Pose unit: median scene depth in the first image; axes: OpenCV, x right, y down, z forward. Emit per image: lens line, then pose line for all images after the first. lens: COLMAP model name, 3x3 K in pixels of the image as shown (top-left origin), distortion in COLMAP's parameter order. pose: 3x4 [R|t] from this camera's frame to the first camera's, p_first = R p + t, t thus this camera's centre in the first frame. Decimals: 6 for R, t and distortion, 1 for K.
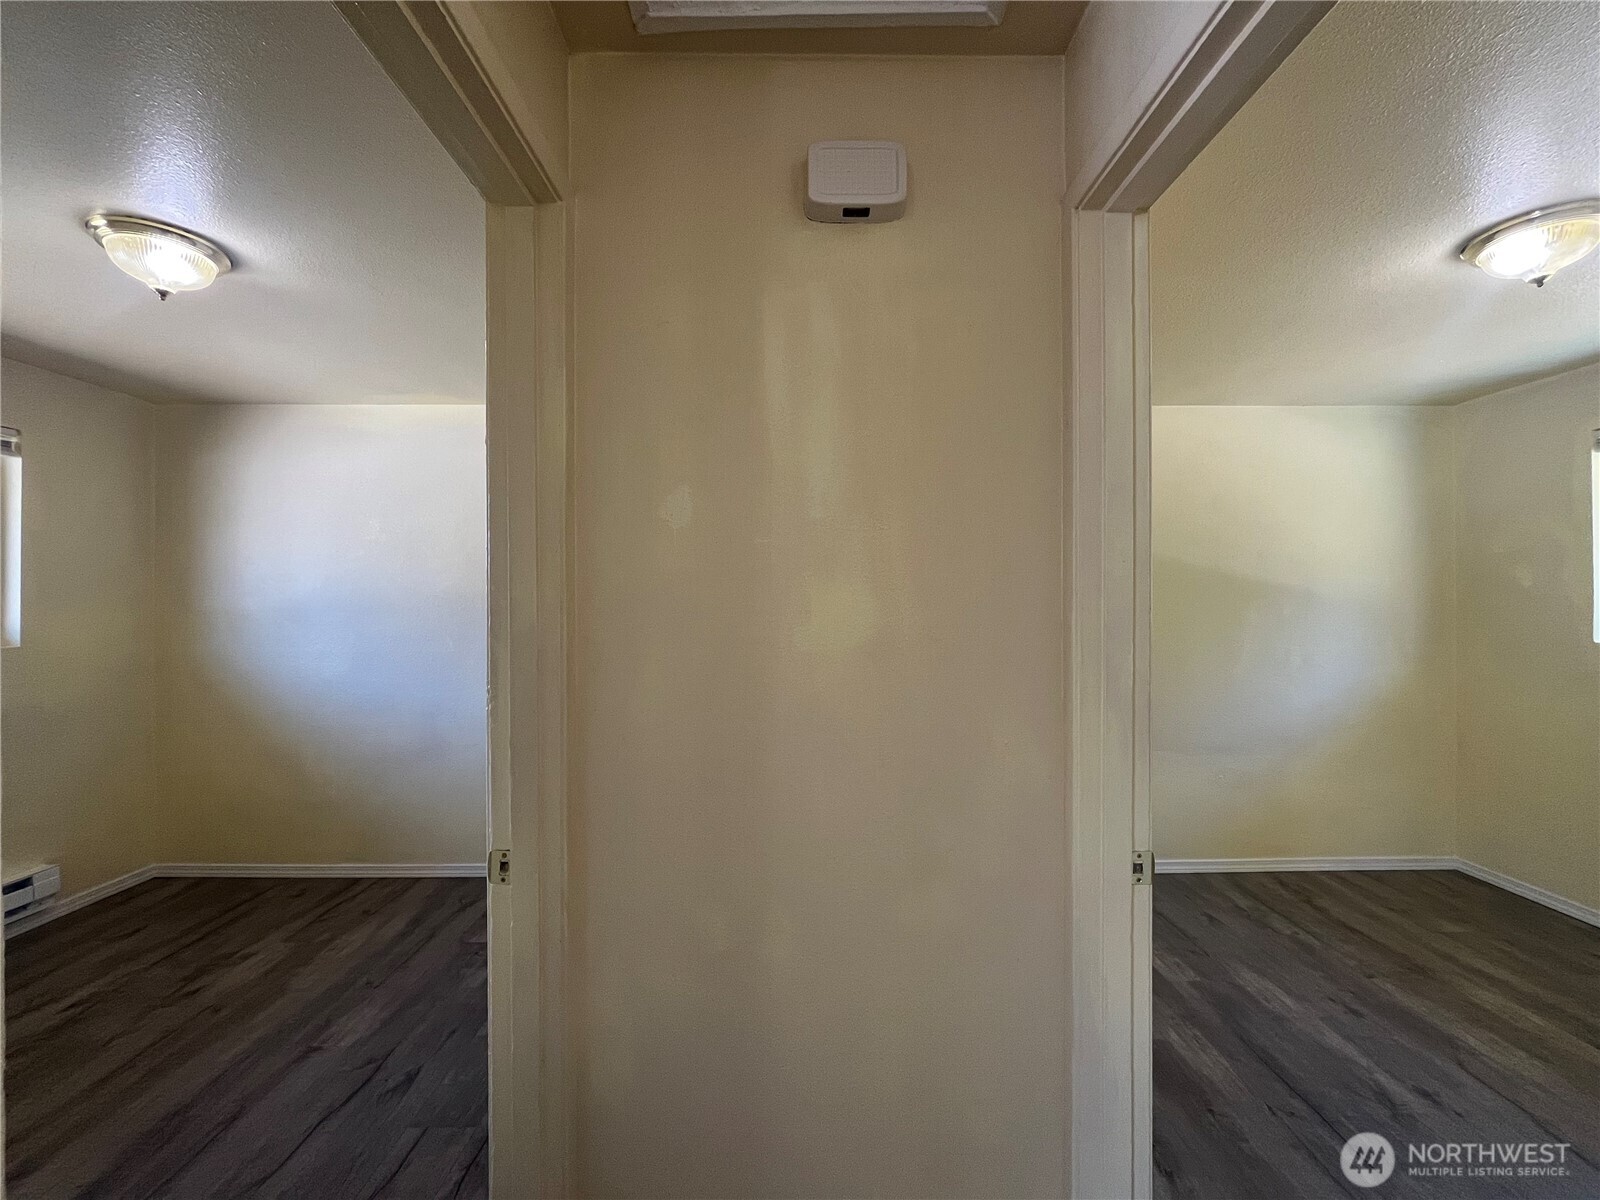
lens RADIAL K [[650.1, 0, 800.0], [0, 650.1, 600.0], [0, 0, 1]] dist [-0.001520, -0.000446]
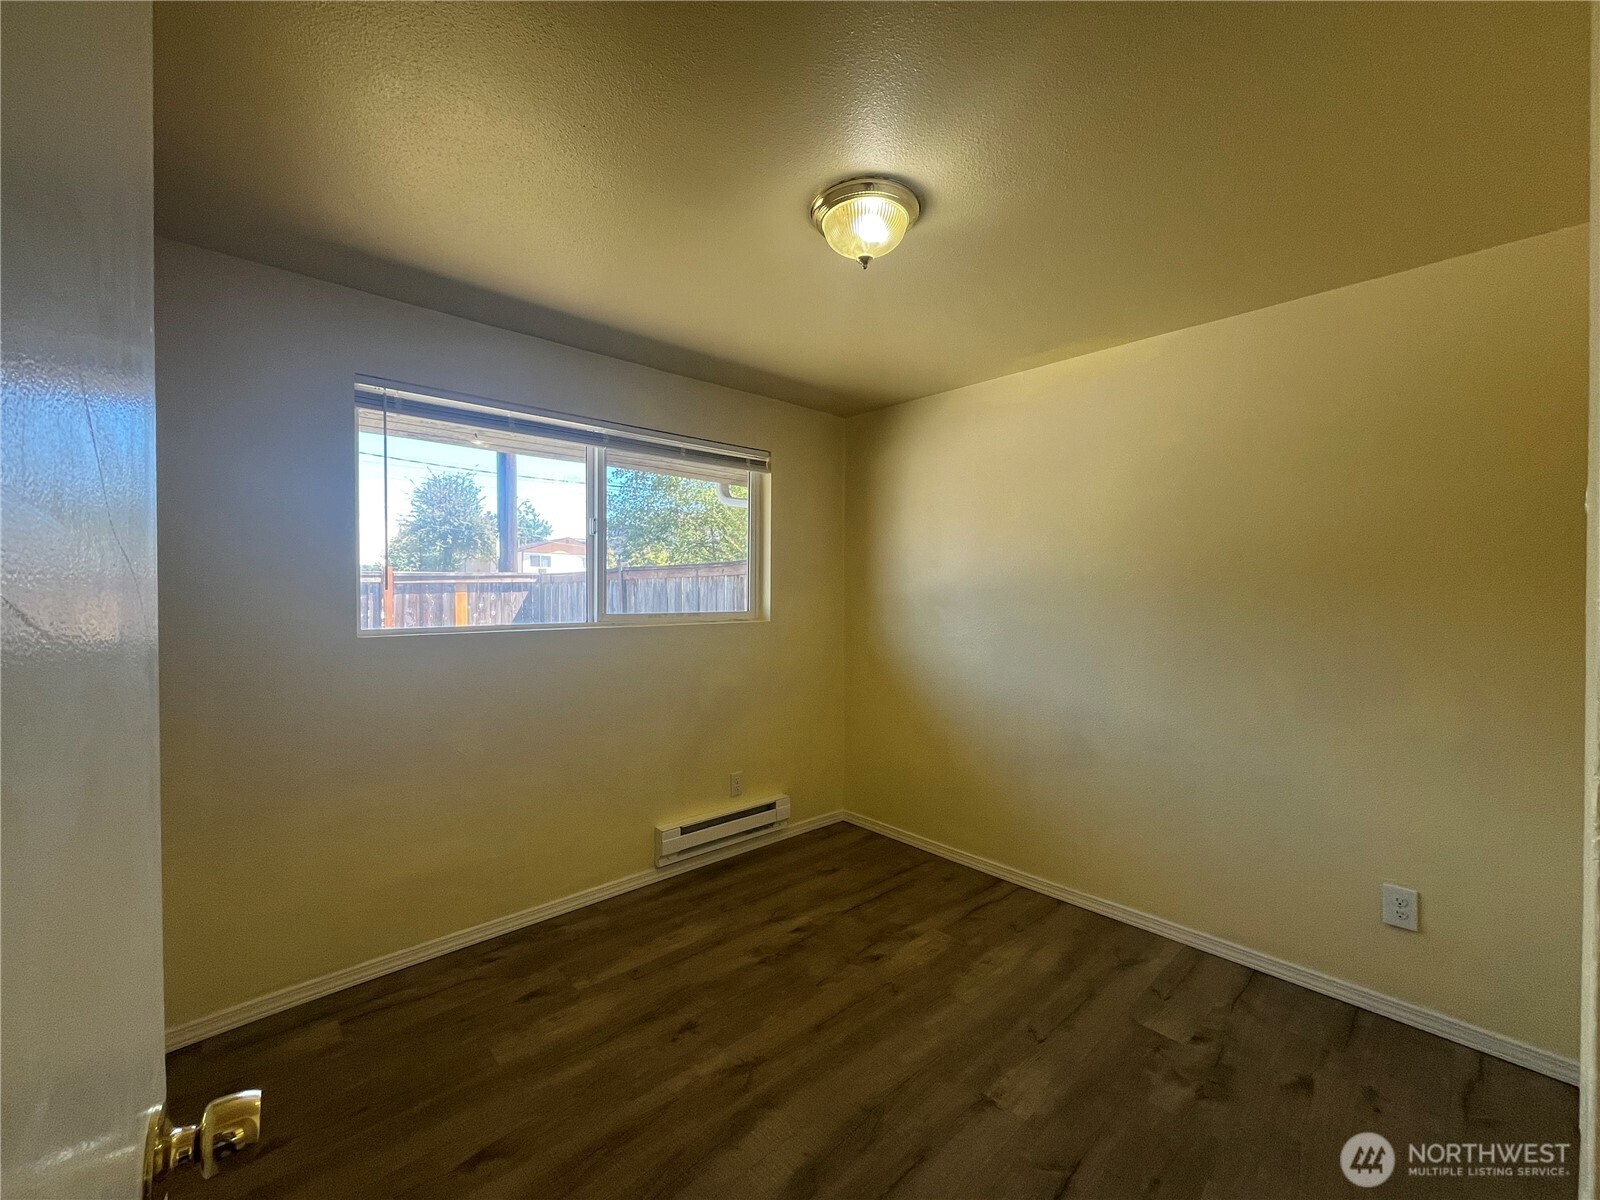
lens RADIAL K [[650.1, 0, 800.0], [0, 650.1, 600.0], [0, 0, 1]] dist [-0.001520, -0.000446]
pose [[0.673289, 0.010671, -0.739302, -0.235276], [-0.001756, 0.999916, 0.012833, 0.013690], [0.739377, -0.007342, 0.673252, 0.197073]]
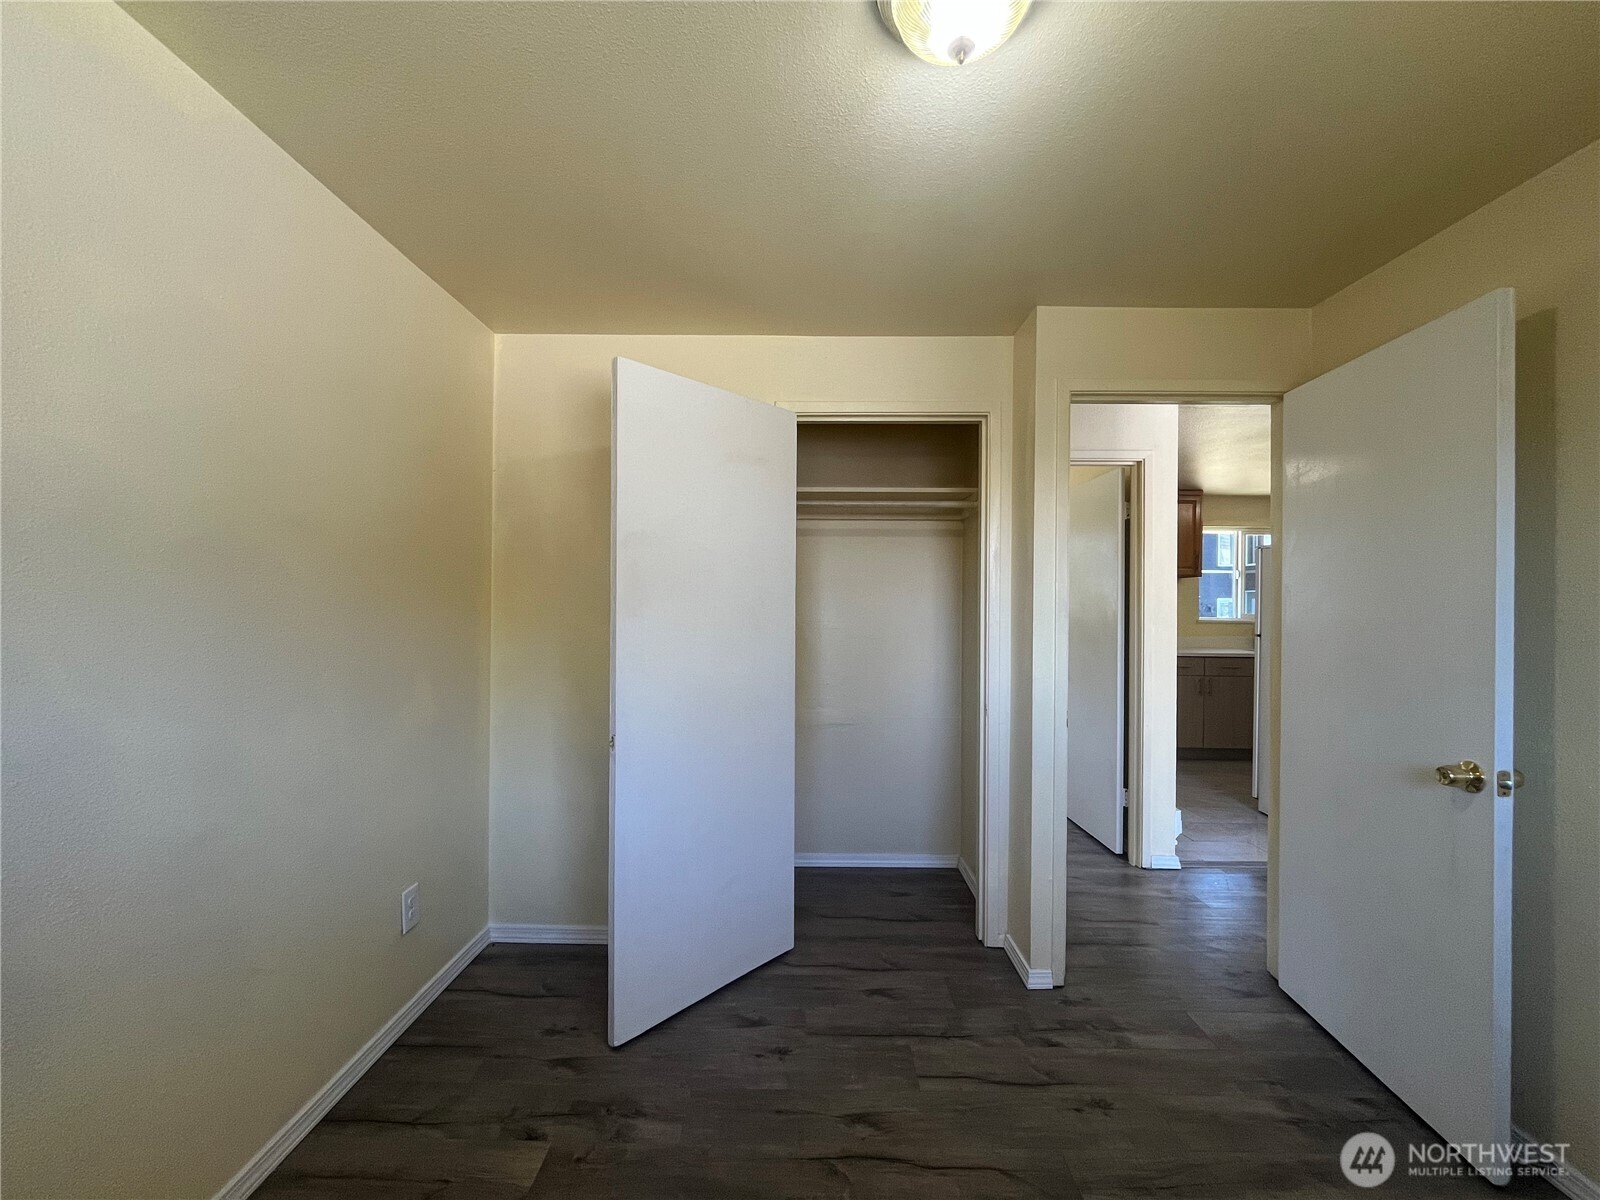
lens RADIAL K [[650.1, 0, 800.0], [0, 650.1, 600.0], [0, 0, 1]] dist [-0.001520, -0.000446]
pose [[0.014895, 0.004380, 0.999879, -1.202266], [-0.008718, 0.999953, -0.004250, 0.030511], [-0.999851, -0.008654, 0.014933, 0.867051]]
